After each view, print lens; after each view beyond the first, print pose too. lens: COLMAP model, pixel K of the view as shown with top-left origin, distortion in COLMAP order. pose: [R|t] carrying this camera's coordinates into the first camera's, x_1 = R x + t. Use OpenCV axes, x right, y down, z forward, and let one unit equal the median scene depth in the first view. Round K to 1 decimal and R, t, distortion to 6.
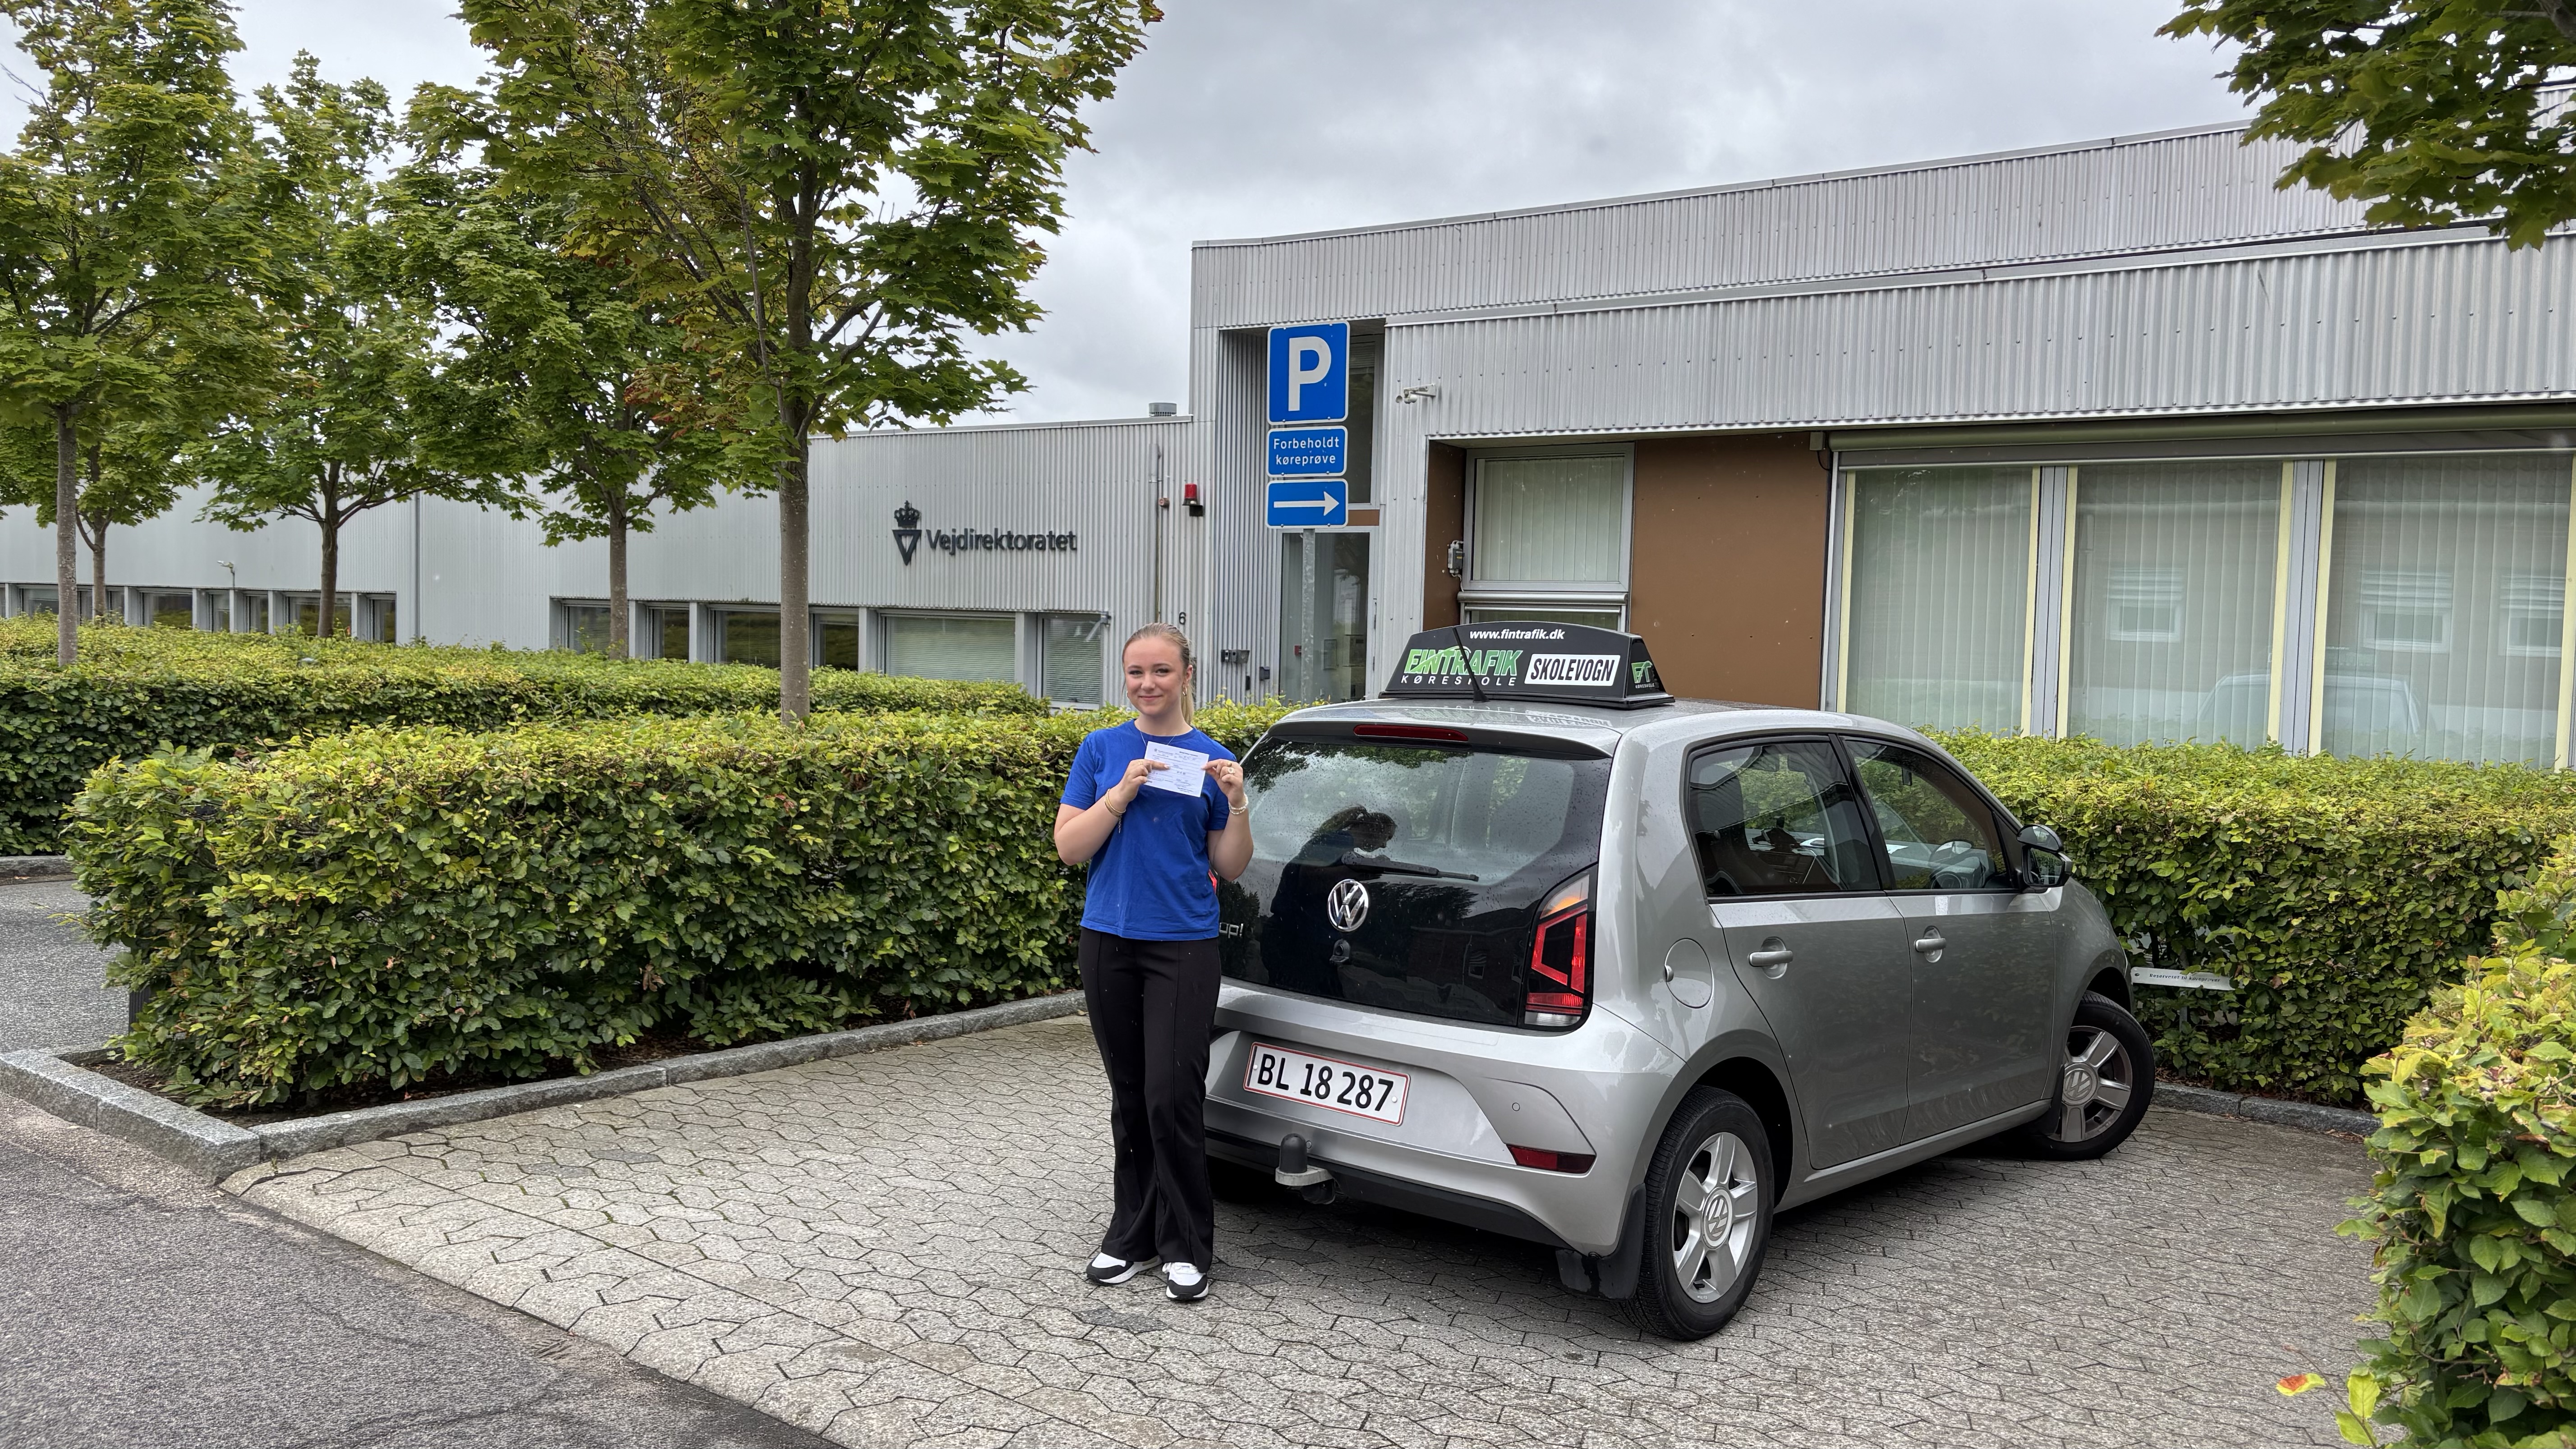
lens RADIAL K [[1947.9, 0, 1304.8], [0, 1947.9, 722.5], [0, 0, 1]] dist [0.024815, -0.006201]
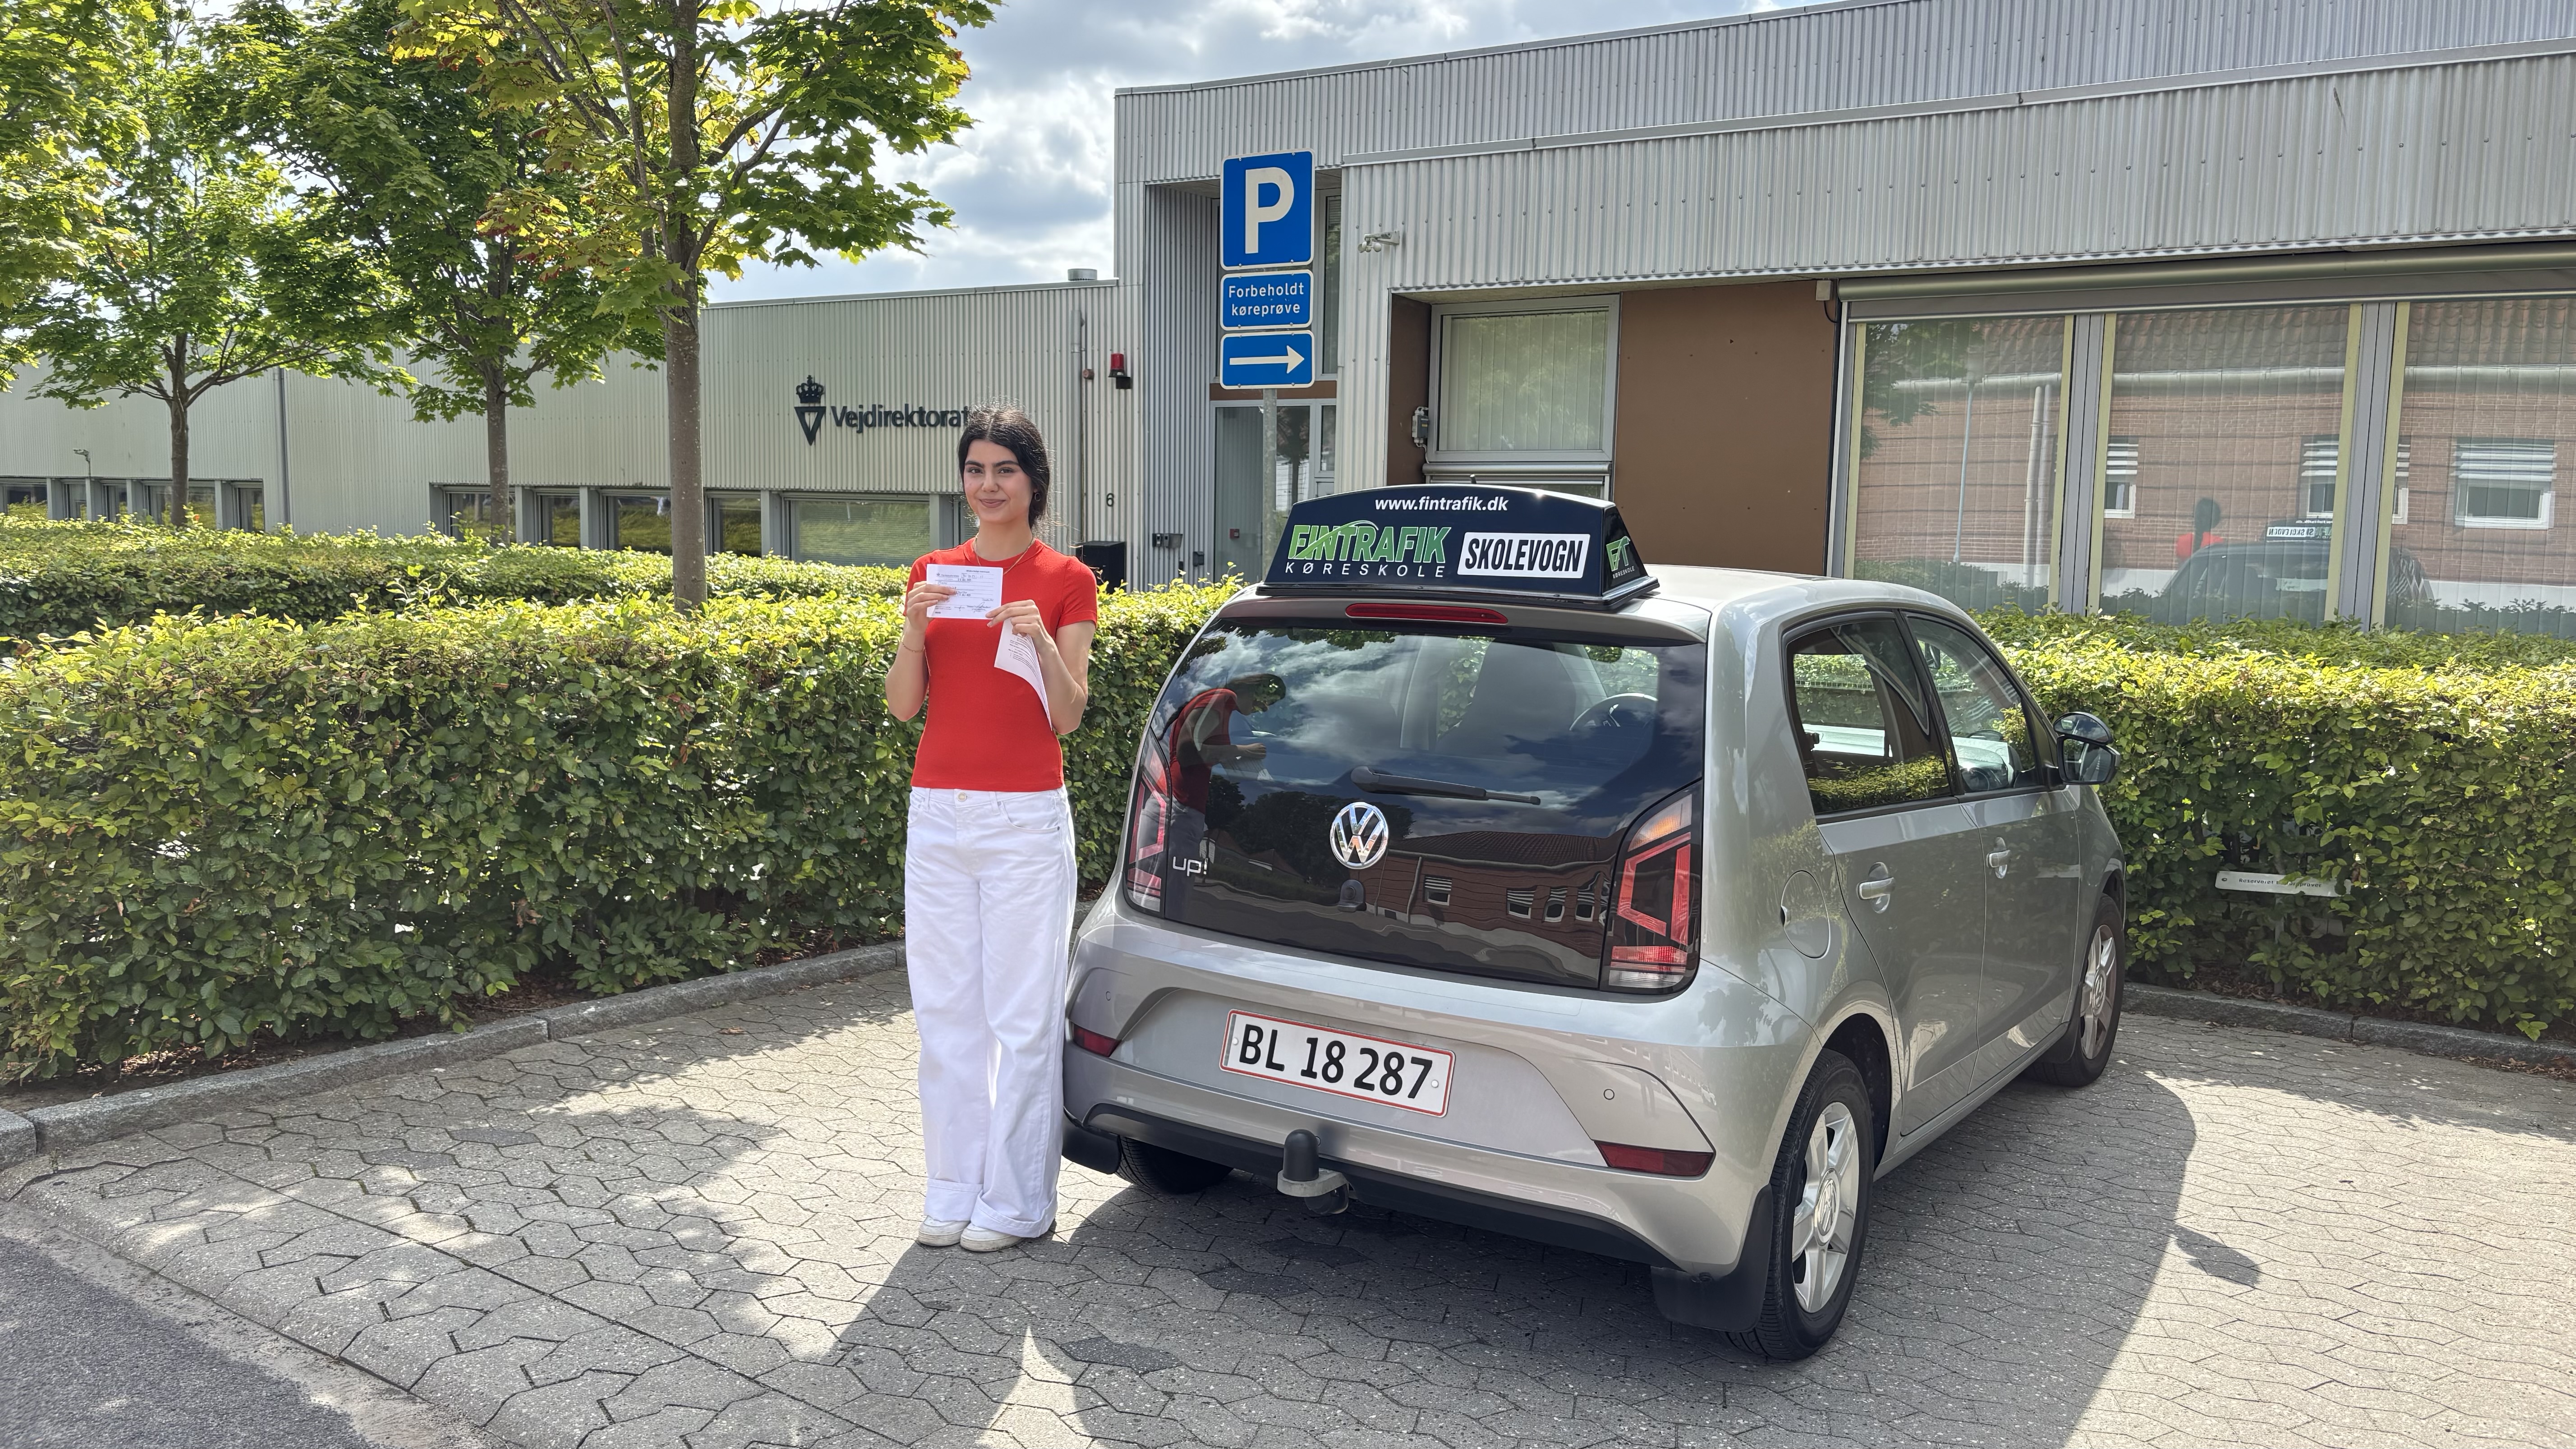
lens RADIAL K [[1970.3, 0, 1288.0], [0, 1970.3, 724.5], [0, 0, 1]] dist [0.011173, 0.007546]
pose [[0.999330, -0.011462, 0.034757, -0.032702], [0.009450, 0.998300, 0.057511, 0.003128], [-0.035357, -0.057144, 0.997740, 0.135635]]
